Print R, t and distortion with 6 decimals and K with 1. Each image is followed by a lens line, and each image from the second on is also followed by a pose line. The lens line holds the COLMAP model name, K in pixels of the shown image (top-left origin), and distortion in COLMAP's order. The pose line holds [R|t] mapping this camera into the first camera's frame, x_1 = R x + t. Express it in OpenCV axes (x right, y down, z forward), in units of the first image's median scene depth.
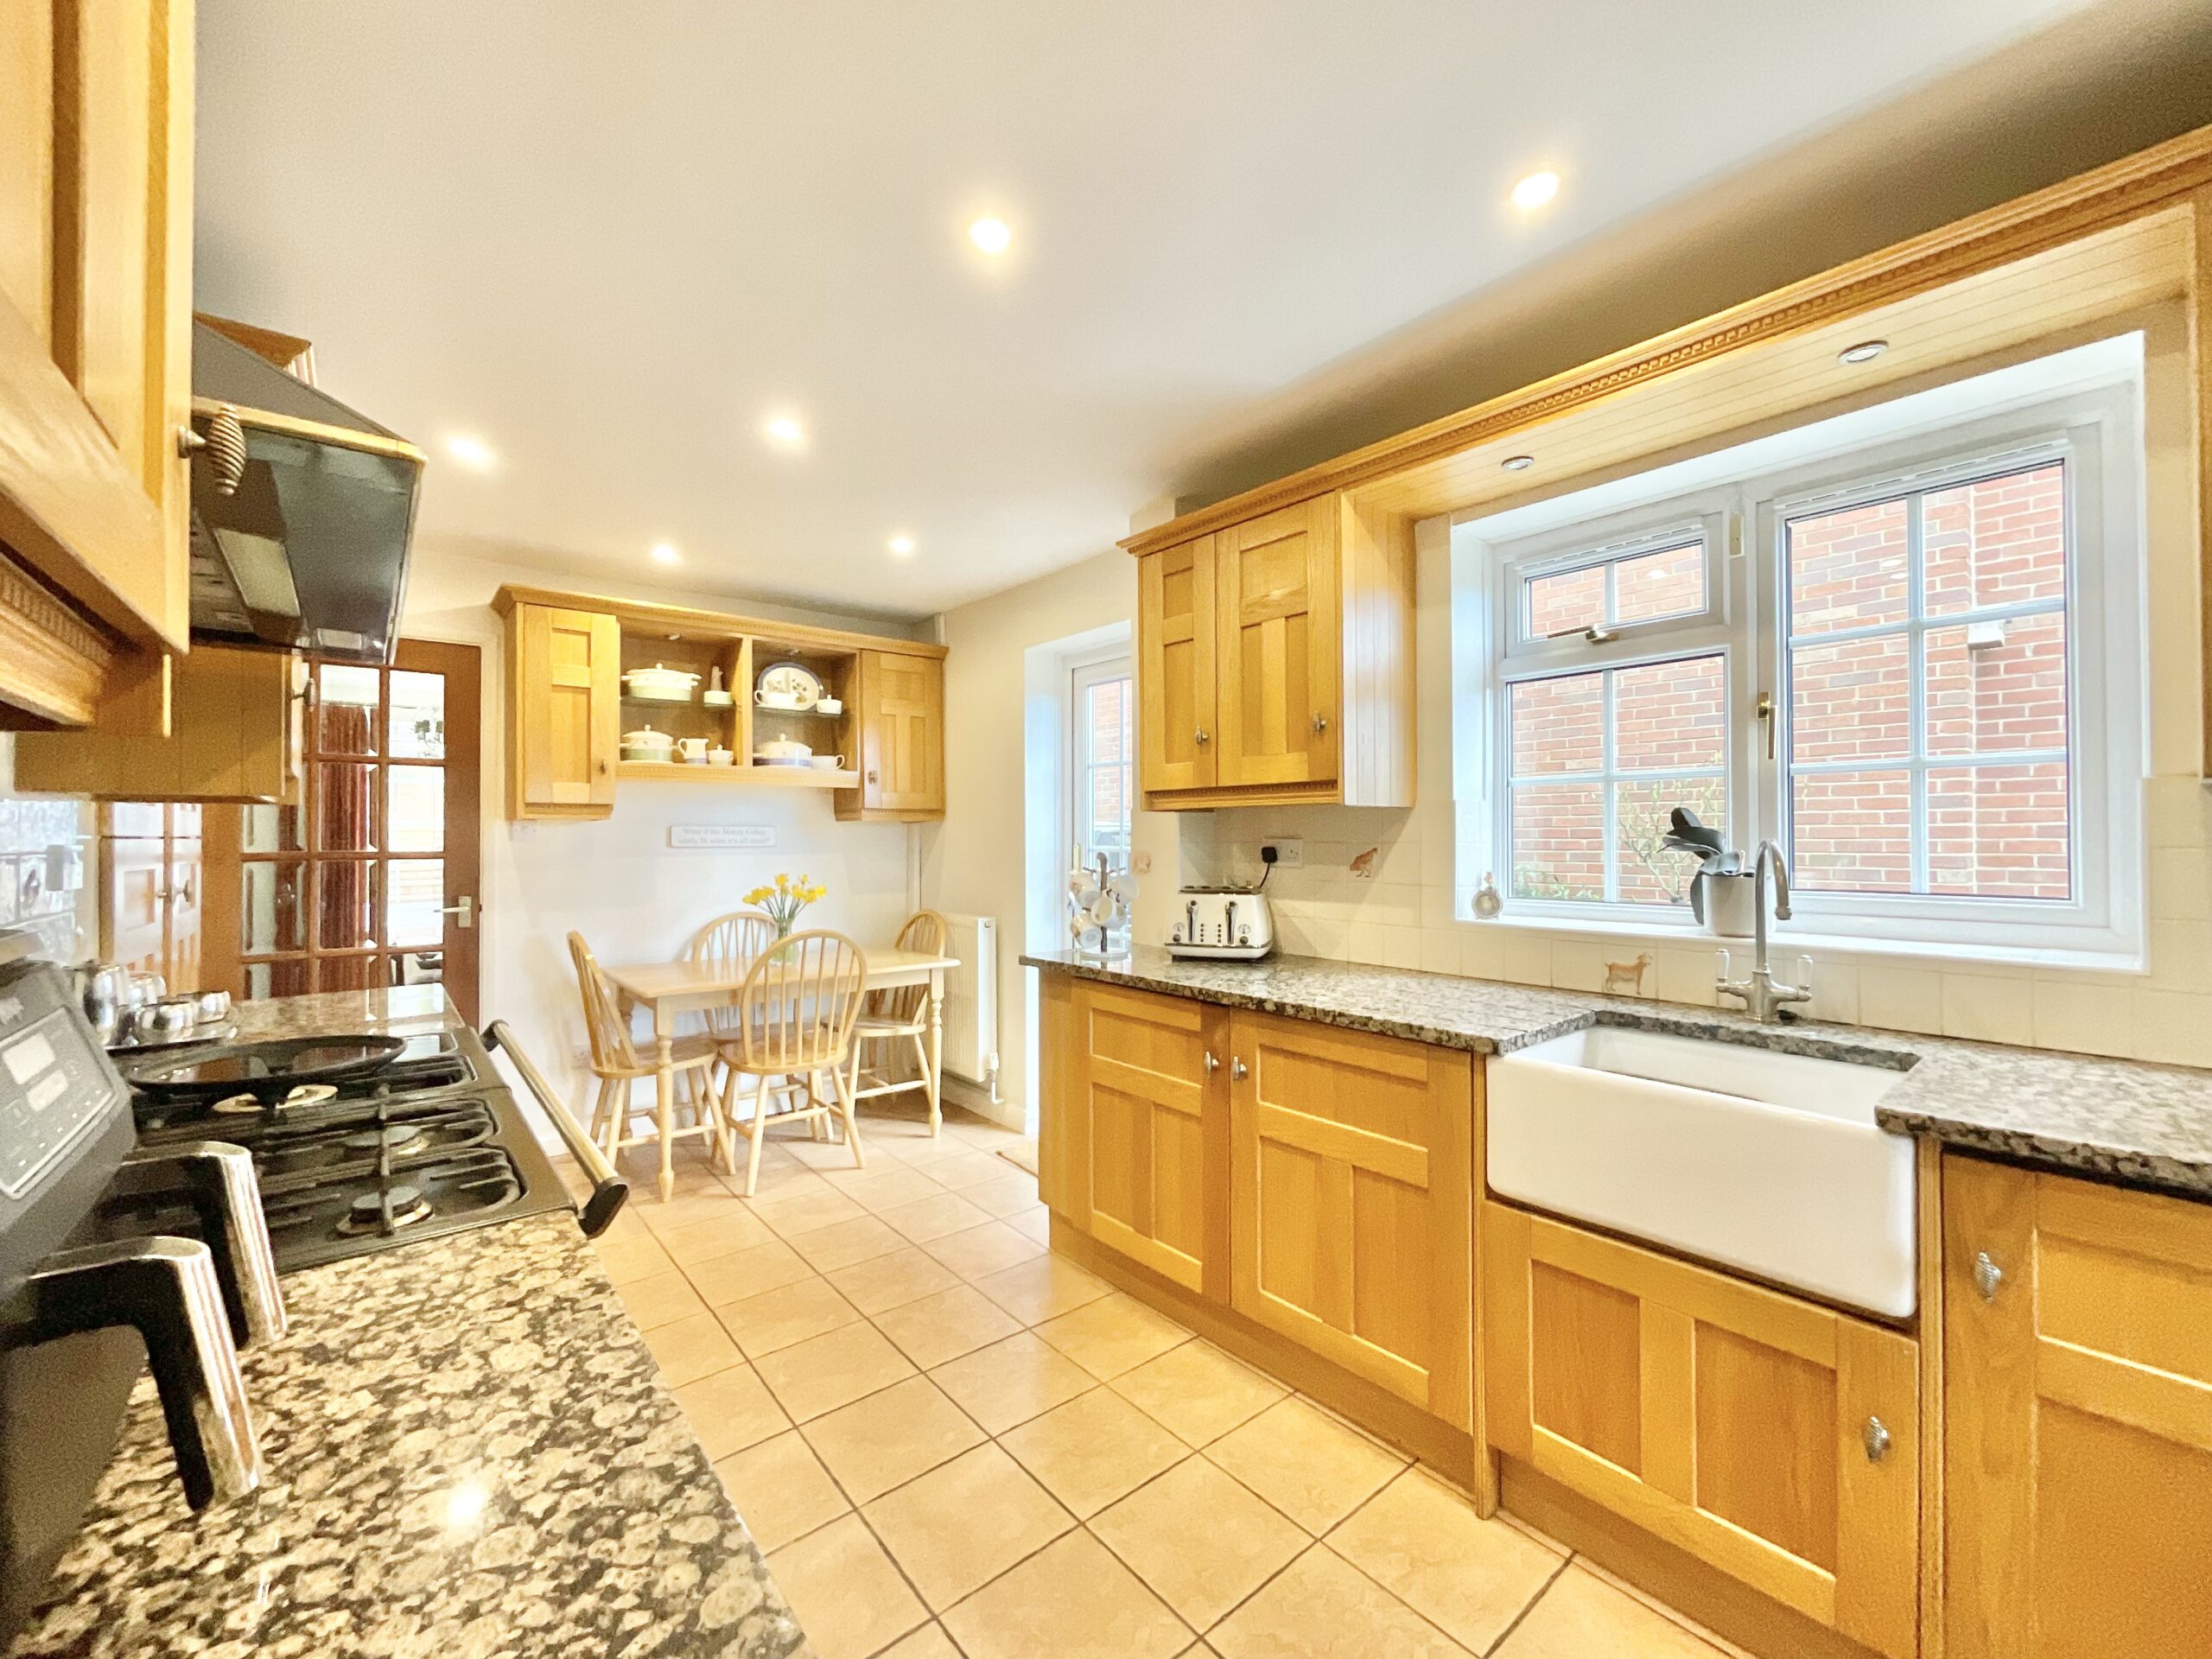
lens RADIAL K [[902.5, 0, 1103.0], [0, 902.5, 826.9], [0, 0, 1]] dist [-0.000158, 0.000510]
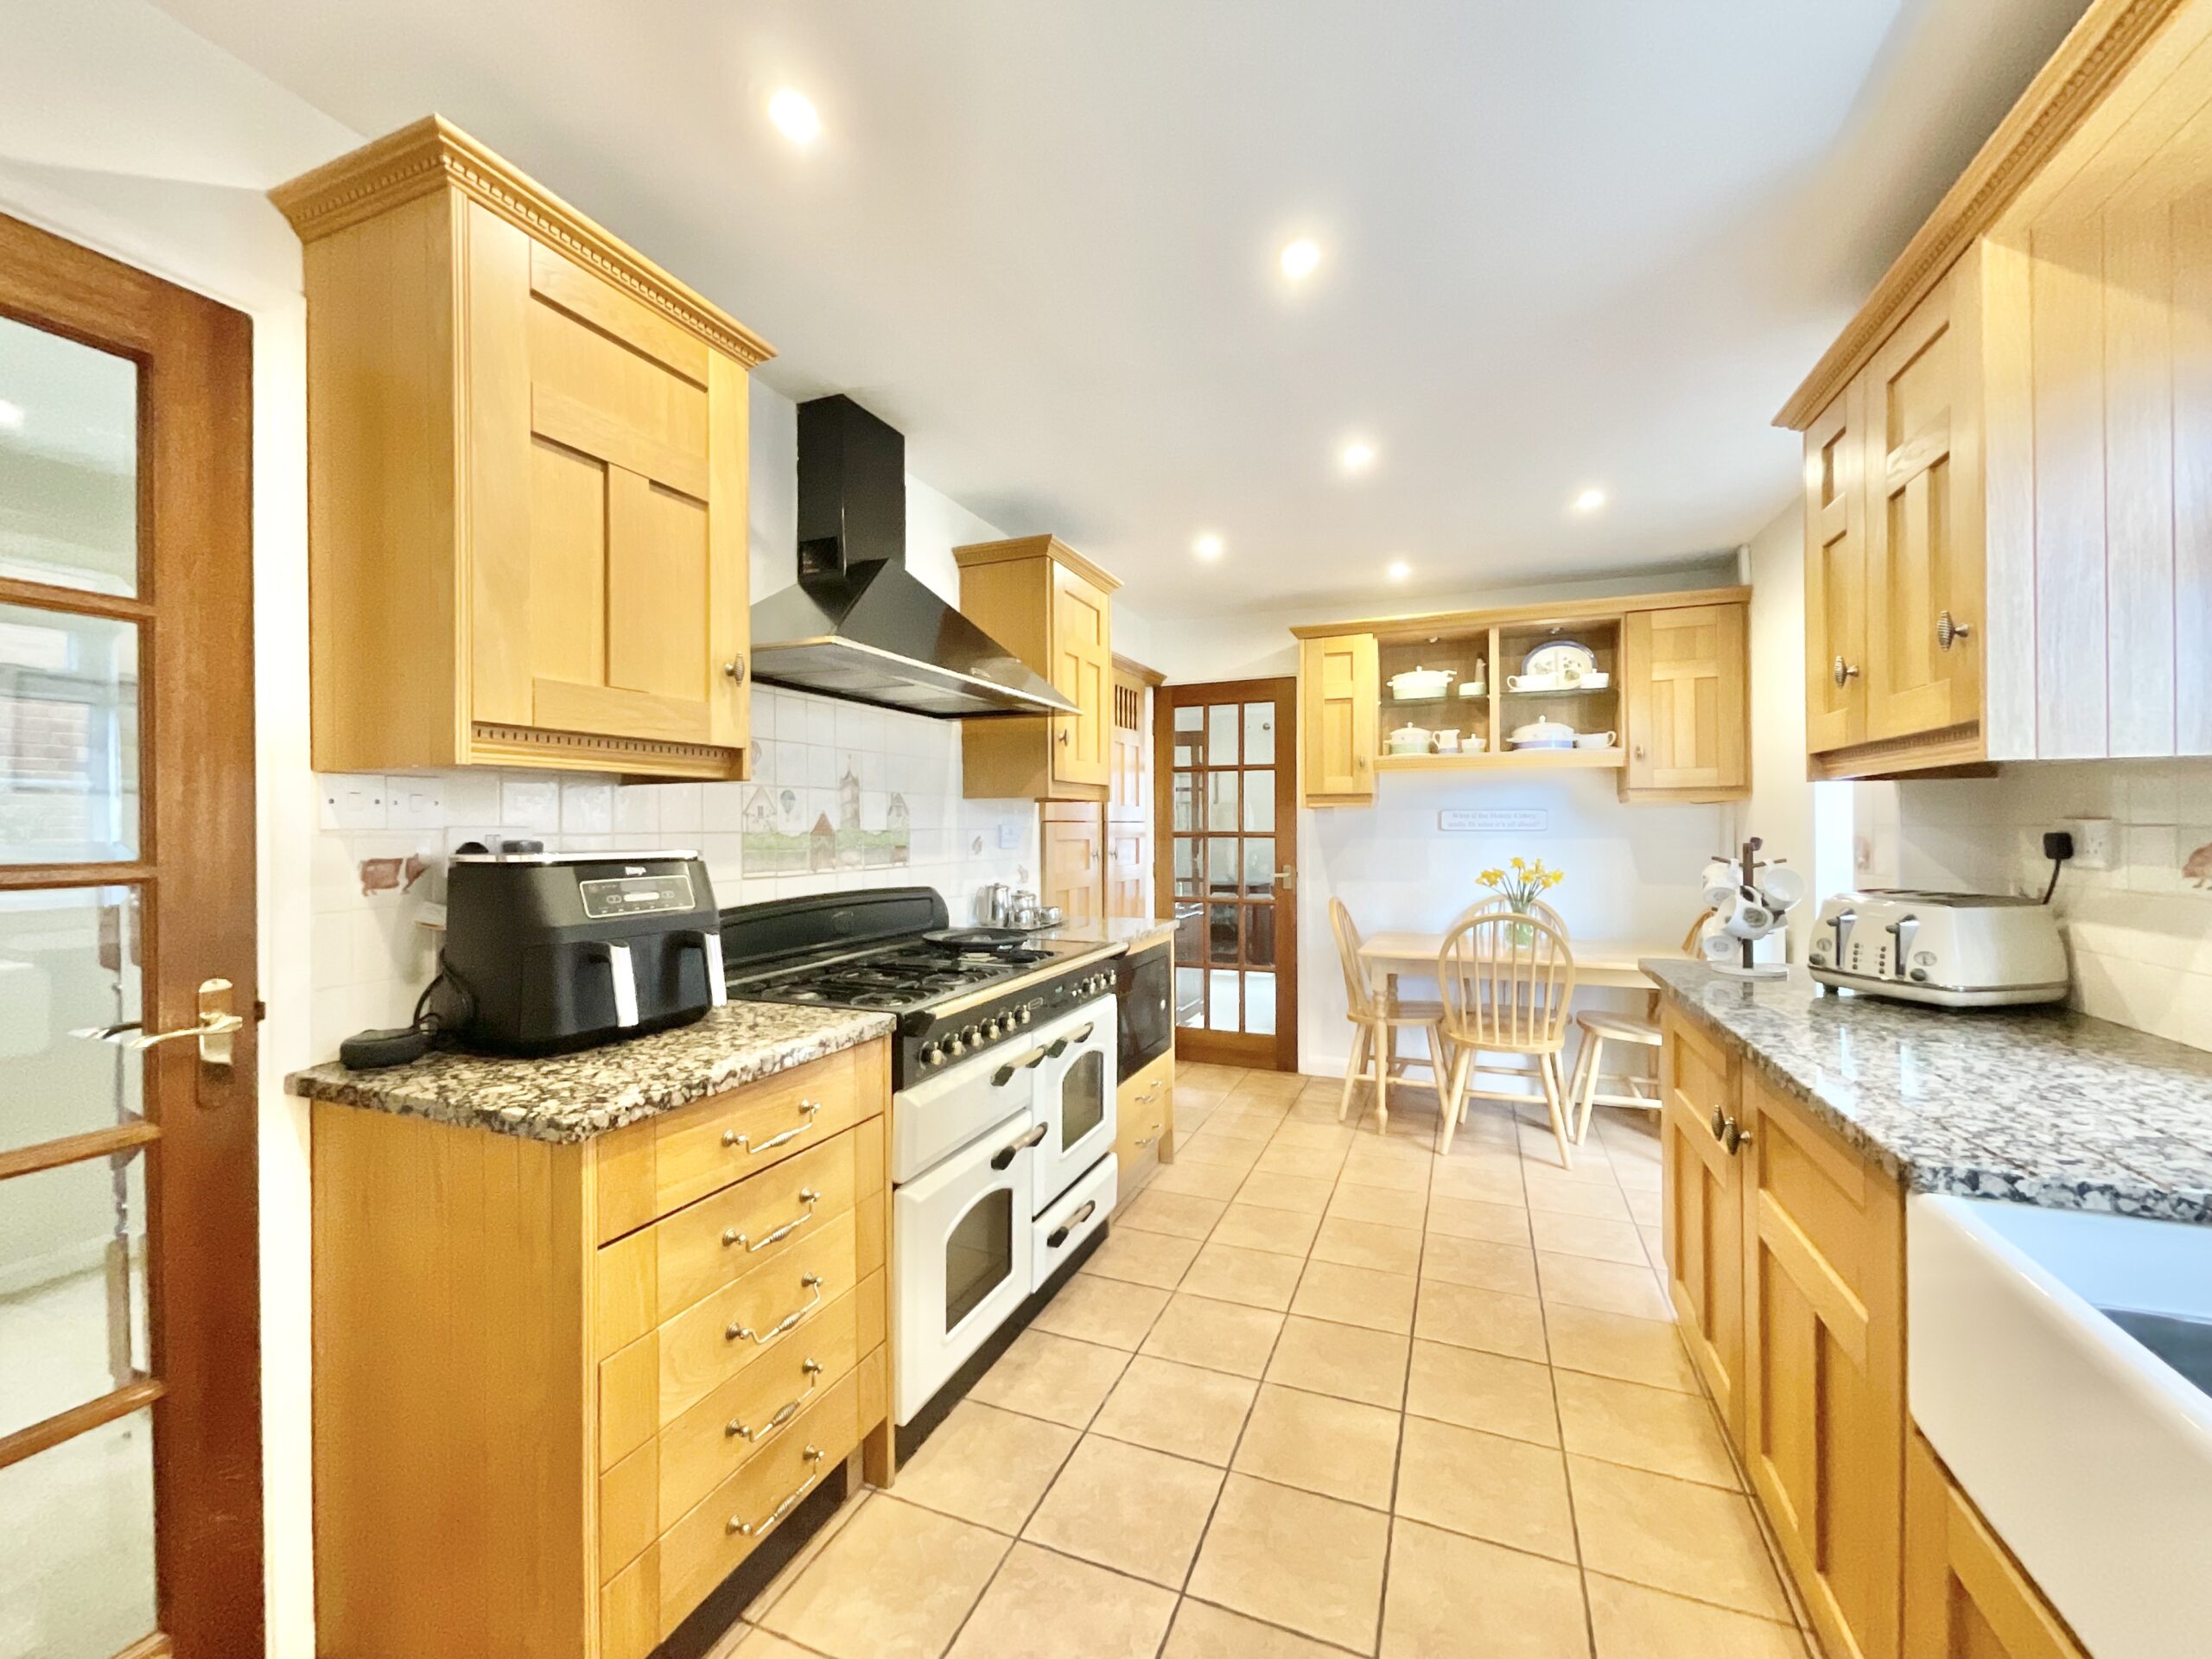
lens RADIAL K [[902.5, 0, 1103.0], [0, 902.5, 826.9], [0, 0, 1]] dist [-0.000158, 0.000510]
pose [[0.475948, 0.002823, -0.879469, 0.340401], [0.011467, 0.999890, 0.009415, 0.004250], [0.879399, -0.014565, 0.475863, 0.129206]]
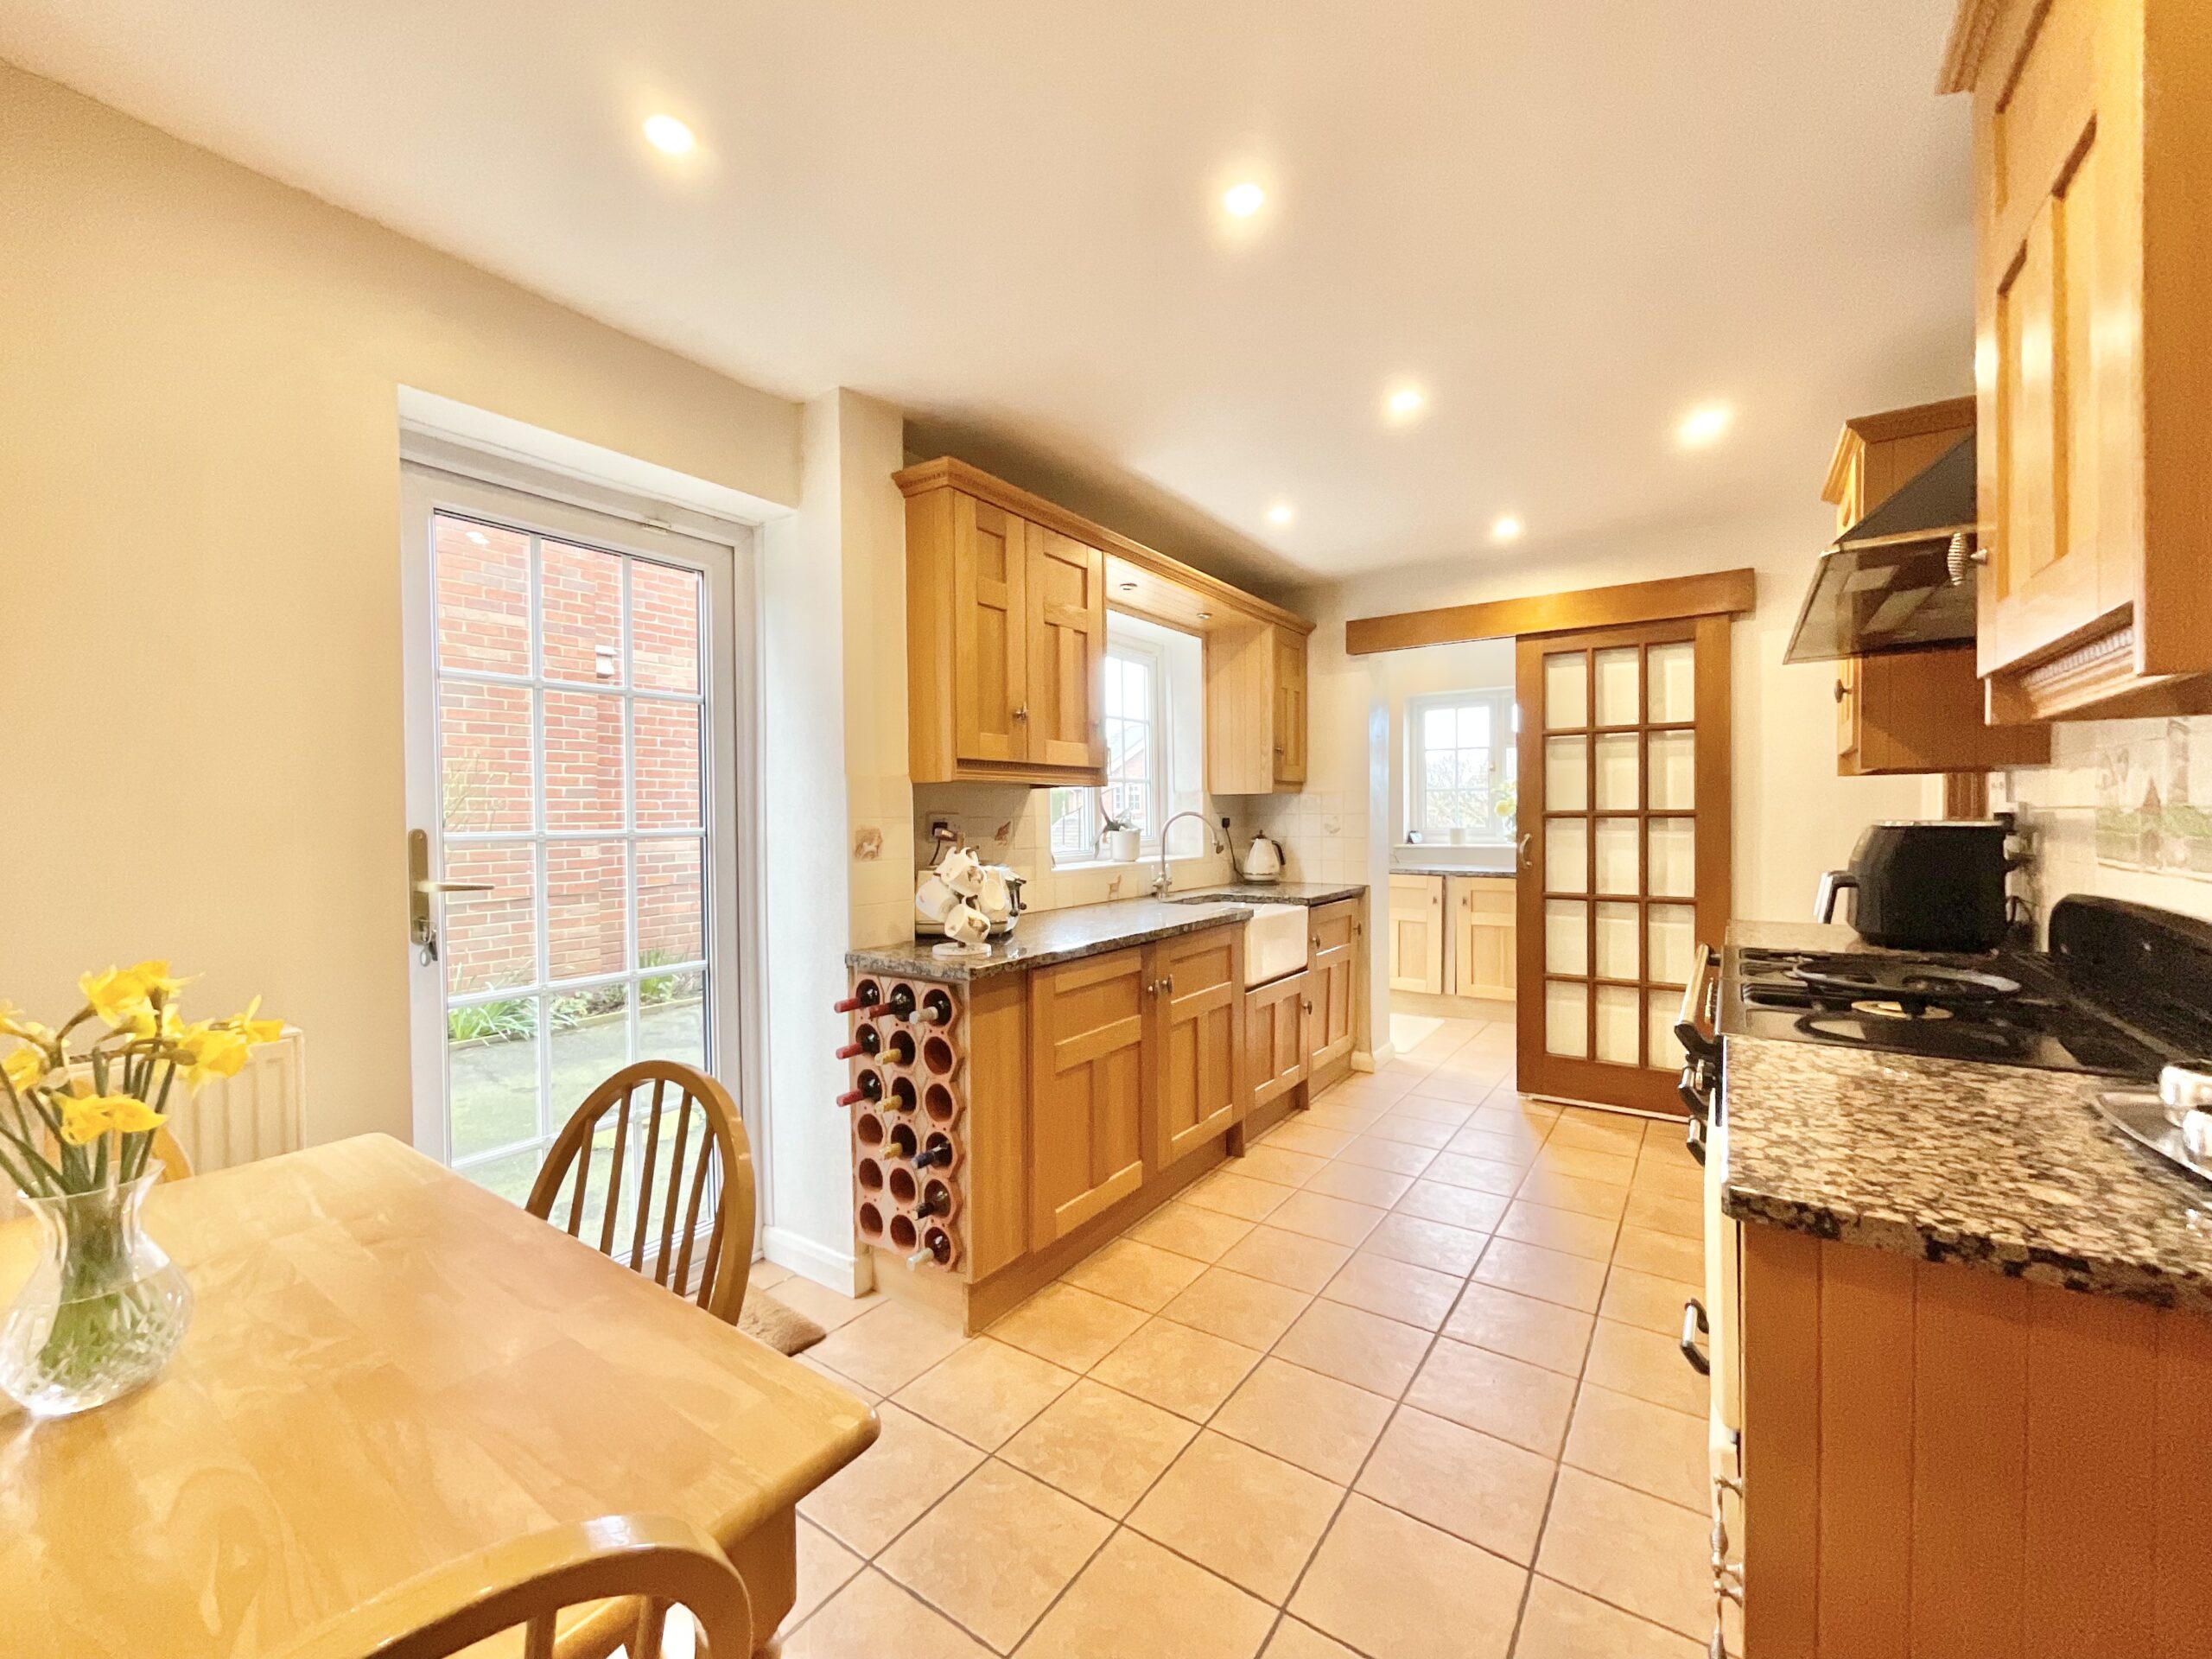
lens RADIAL K [[902.5, 0, 1103.0], [0, 902.5, 826.9], [0, 0, 1]] dist [-0.000158, 0.000510]
pose [[-0.269754, -0.012415, 0.962849, -0.683582], [-0.000880, 0.999920, 0.012647, 0.013152], [-0.962929, 0.002564, -0.269743, 0.903666]]
